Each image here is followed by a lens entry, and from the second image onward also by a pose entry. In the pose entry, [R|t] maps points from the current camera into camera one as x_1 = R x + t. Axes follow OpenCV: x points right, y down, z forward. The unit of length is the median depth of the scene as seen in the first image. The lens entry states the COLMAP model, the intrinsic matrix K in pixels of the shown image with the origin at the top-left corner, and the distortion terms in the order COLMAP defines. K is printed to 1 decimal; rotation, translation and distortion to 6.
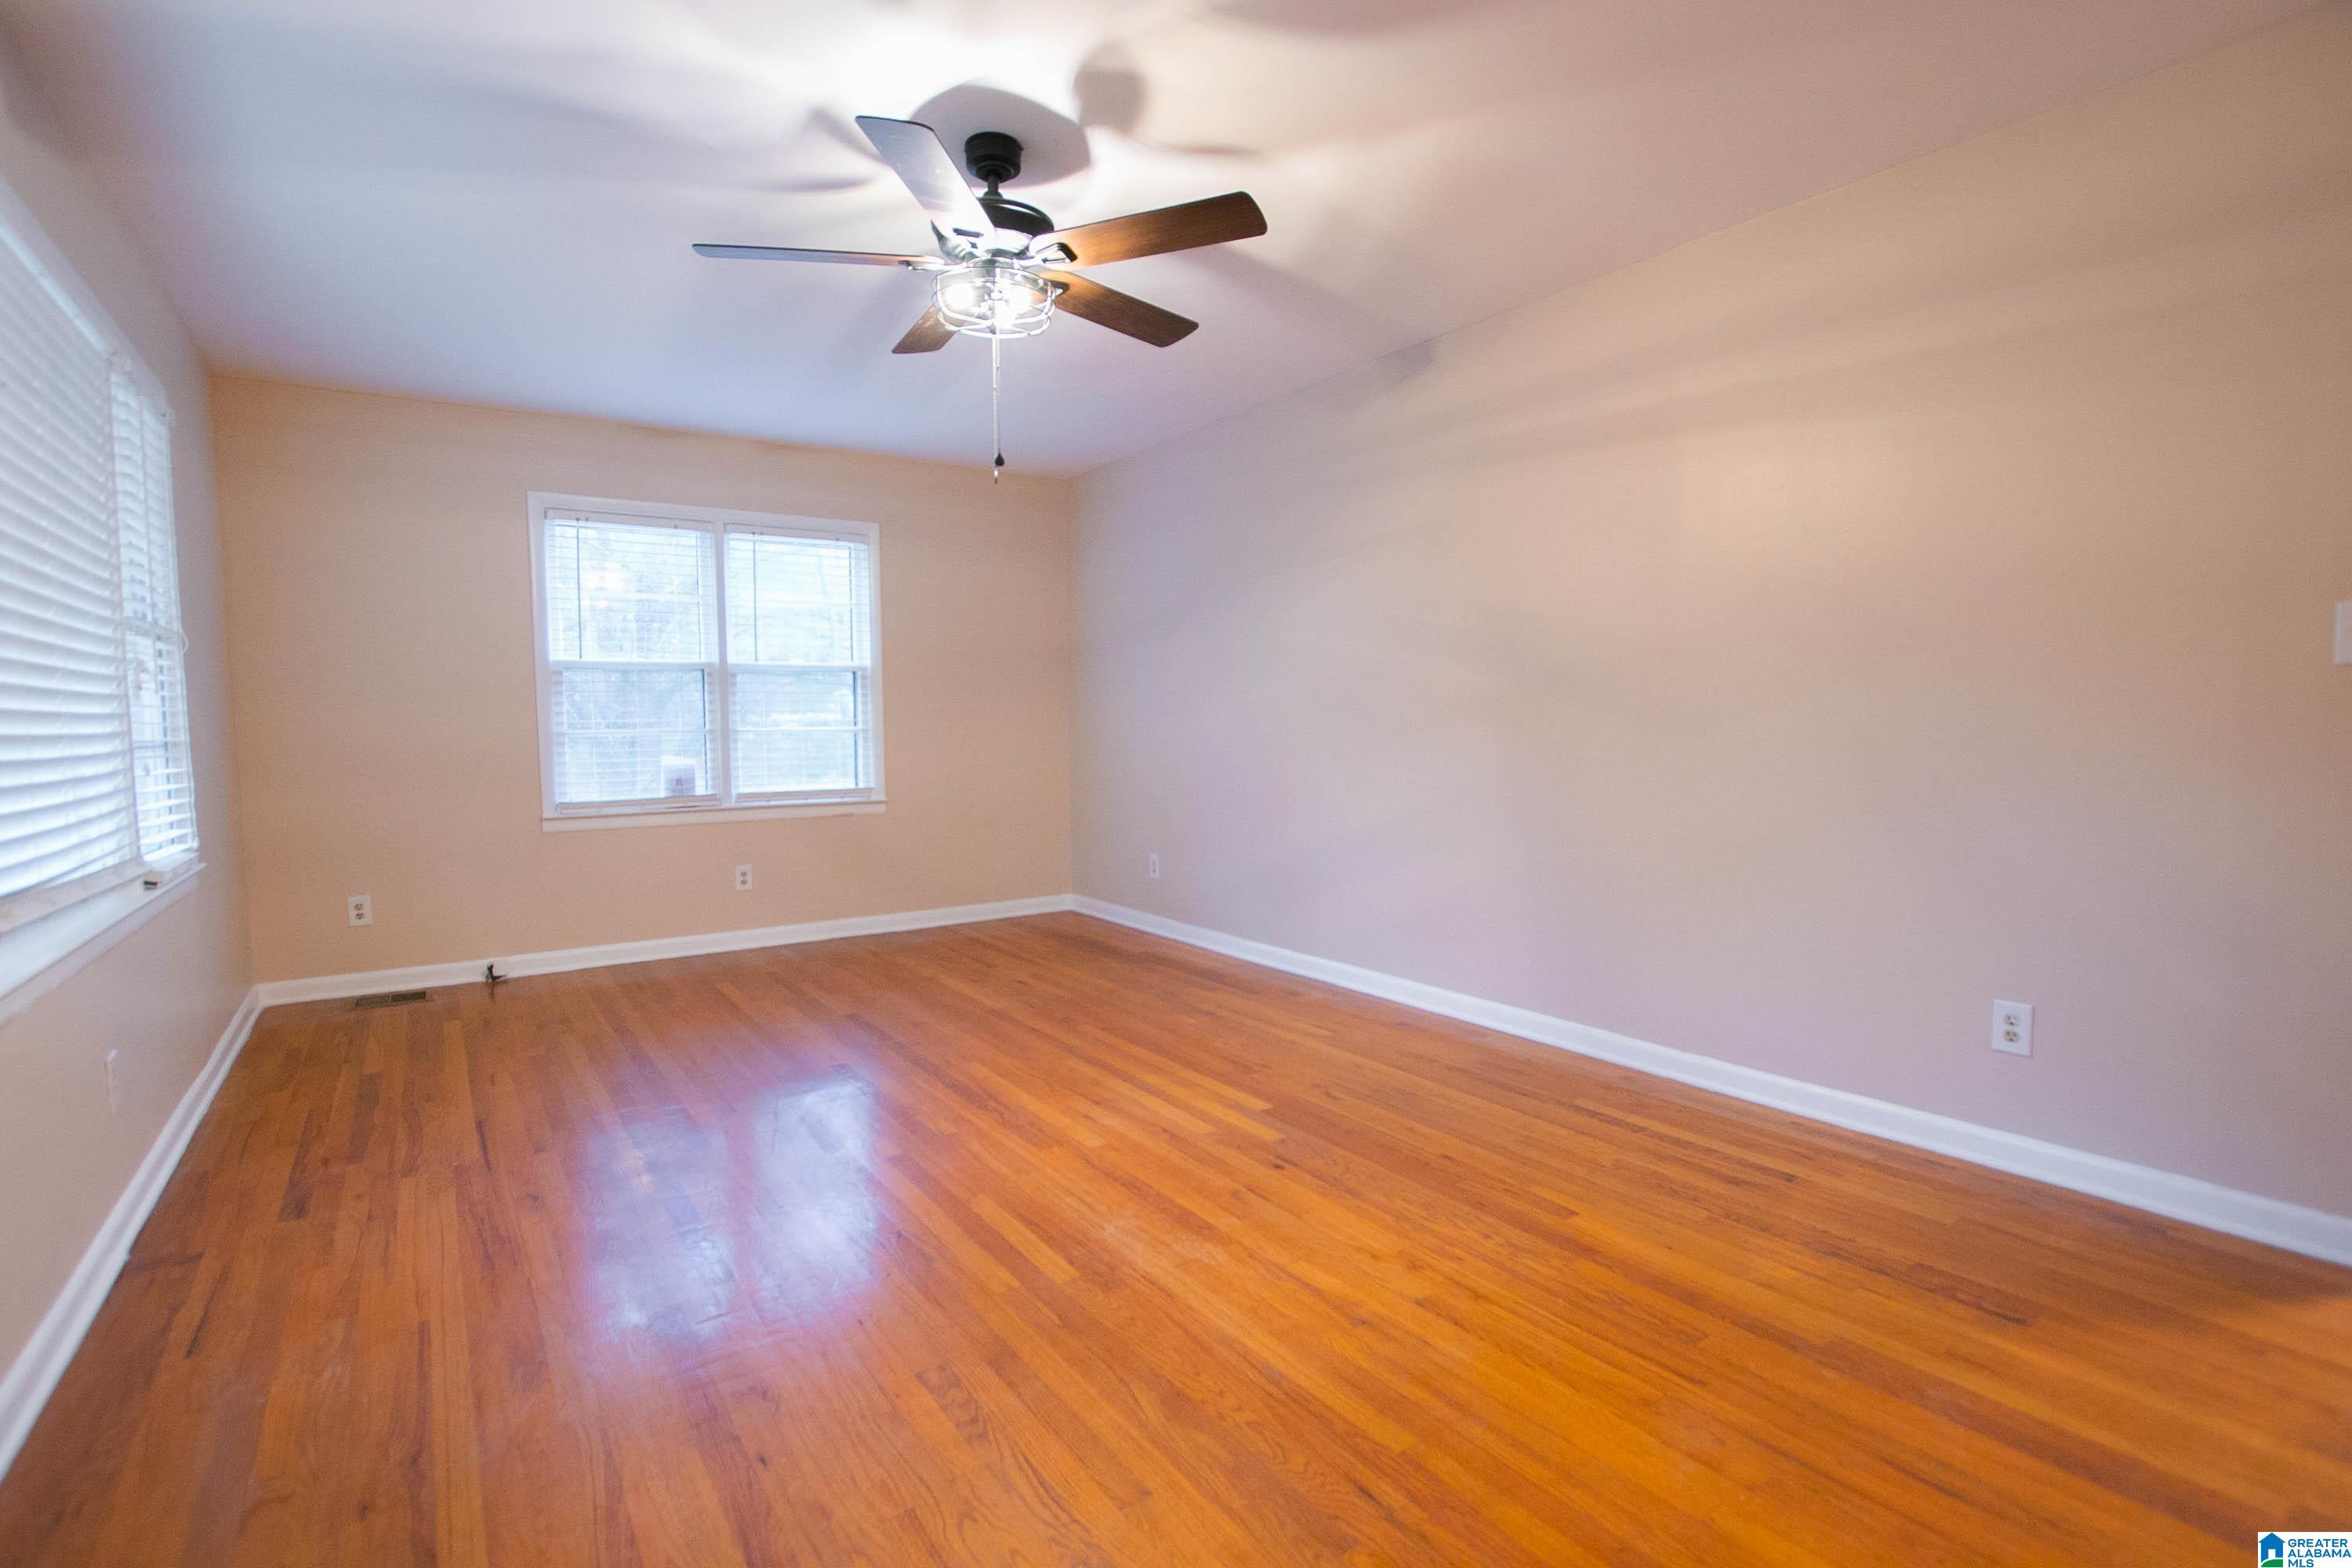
lens RADIAL K [[1096.4, 0, 1172.0], [0, 1096.4, 786.5], [0, 0, 1]] dist [-0.031094, 0.004238]
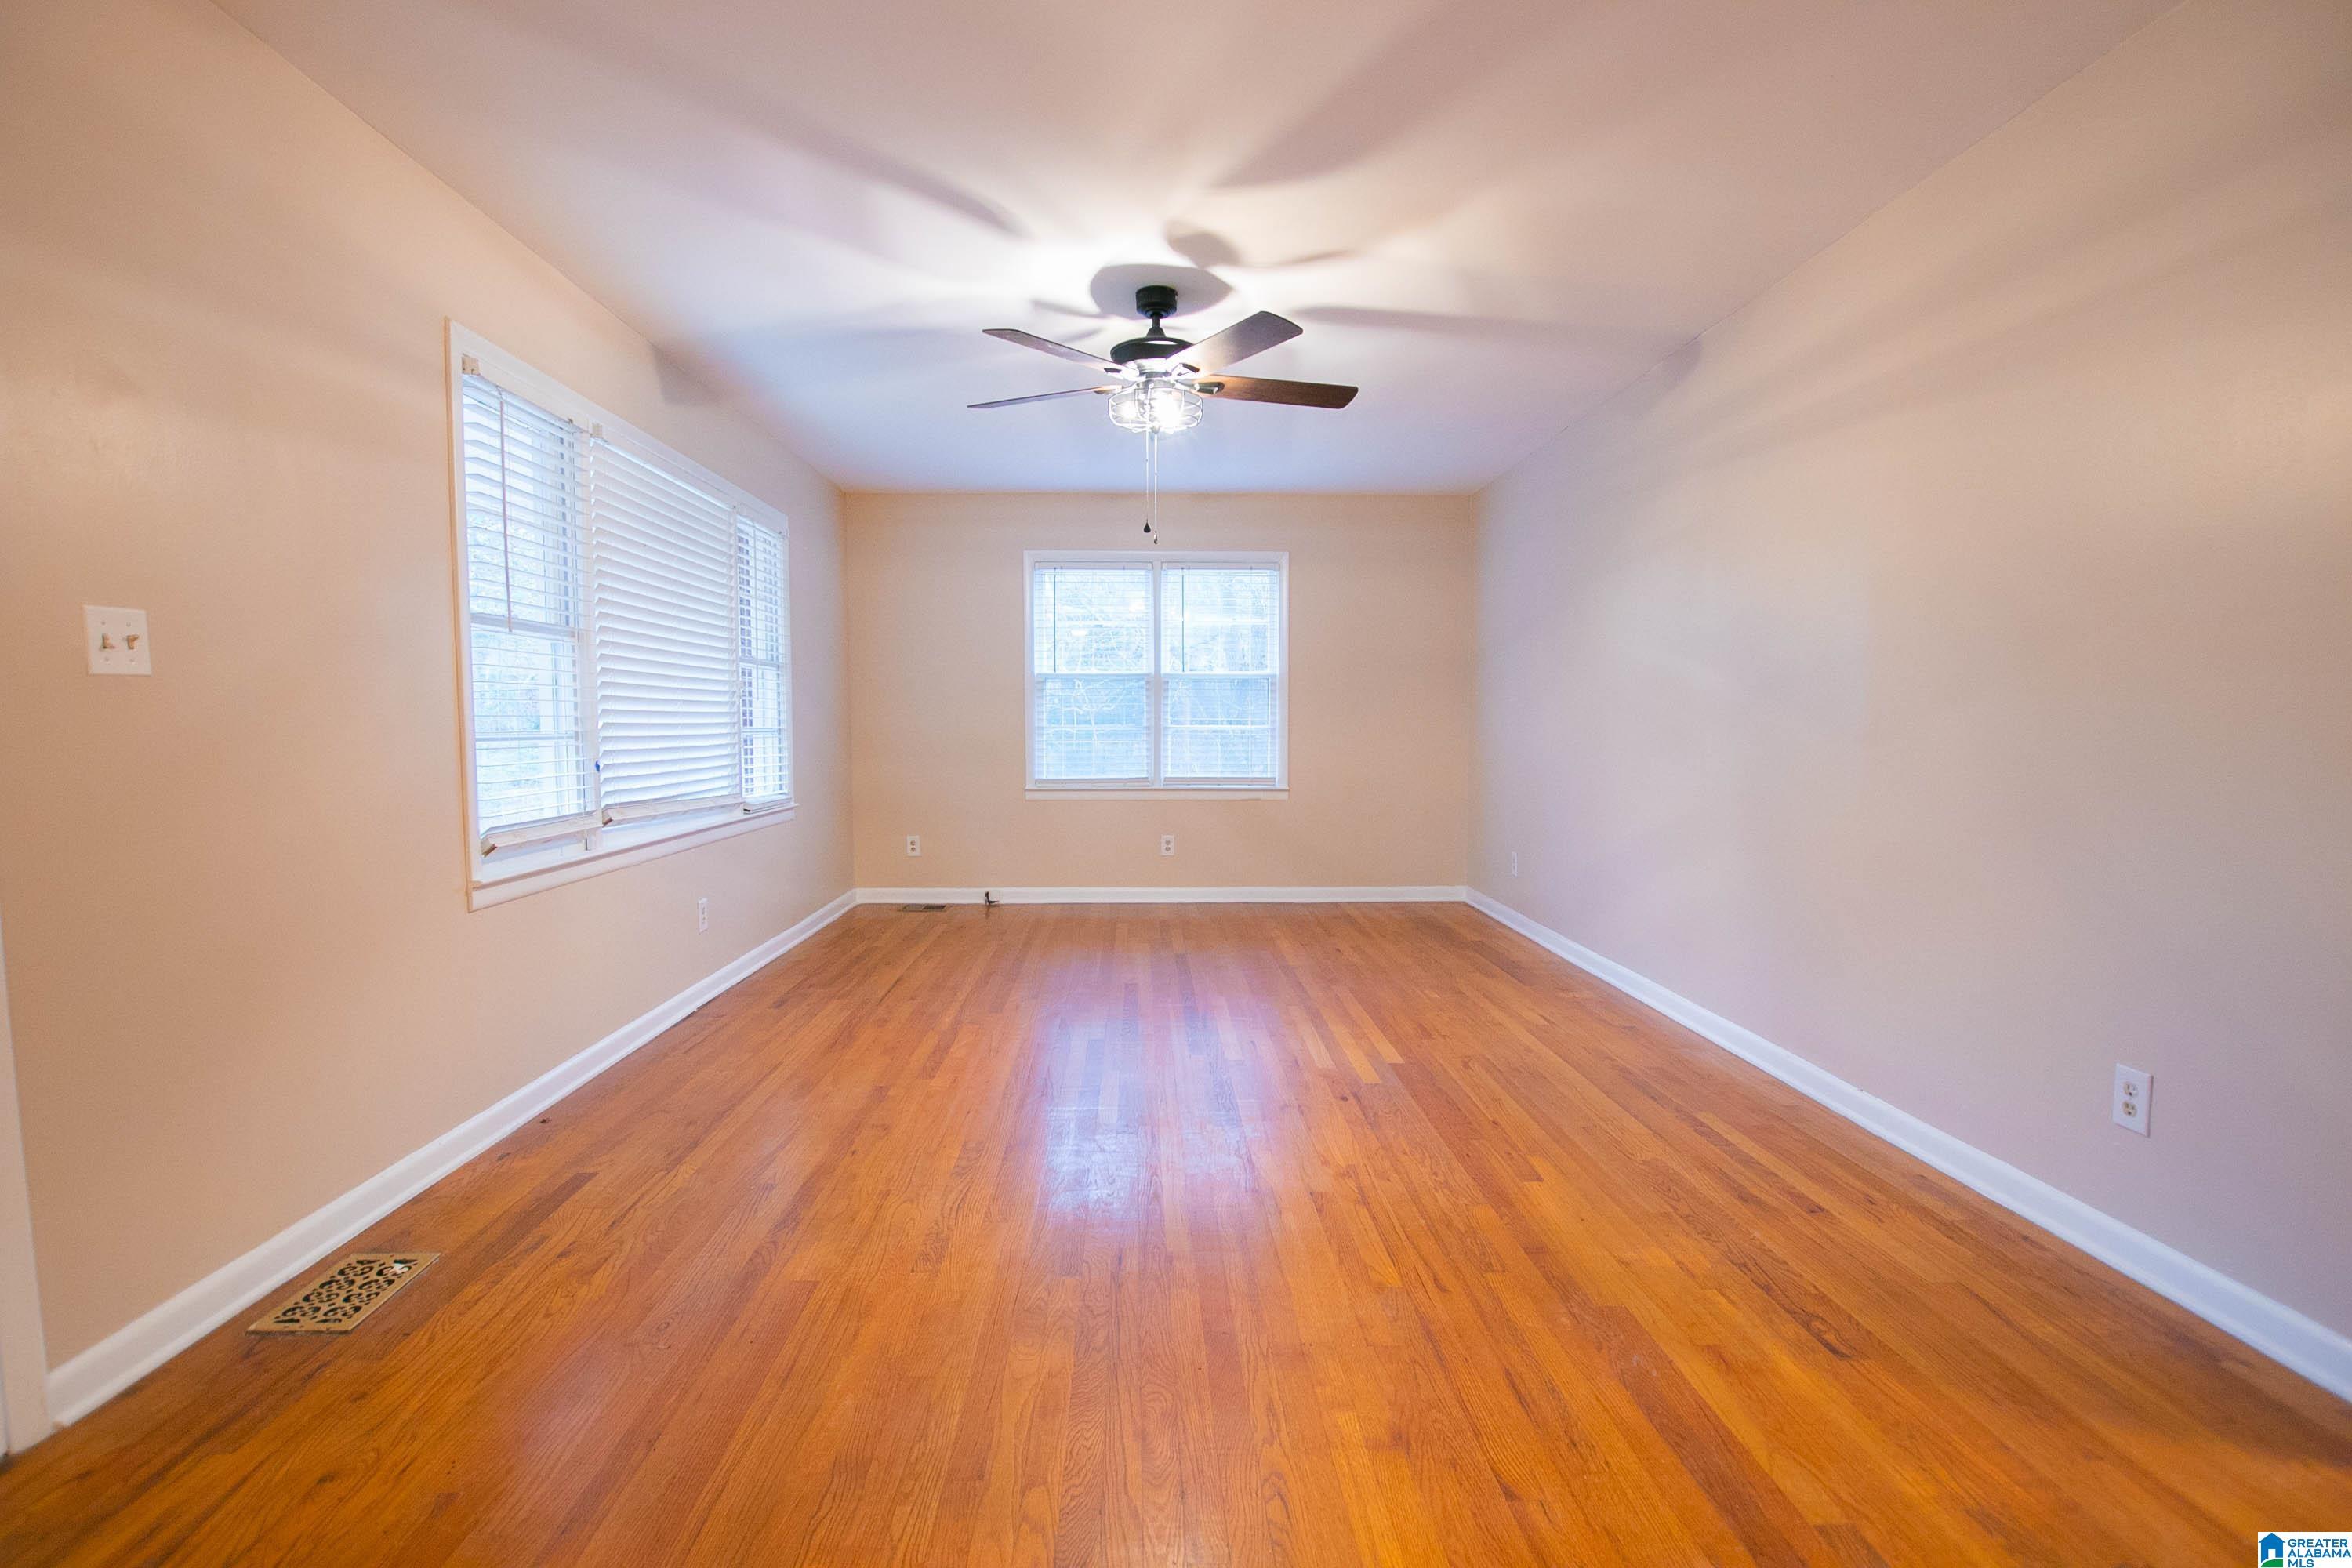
lens RADIAL K [[1096.4, 0, 1161.8], [0, 1096.4, 778.3], [0, 0, 1]] dist [-0.031094, 0.004238]
pose [[0.836292, 0.038290, -0.546946, 0.313047], [-0.042594, 0.999081, 0.004815, 0.001433], [0.546627, 0.019269, 0.837154, -0.060567]]
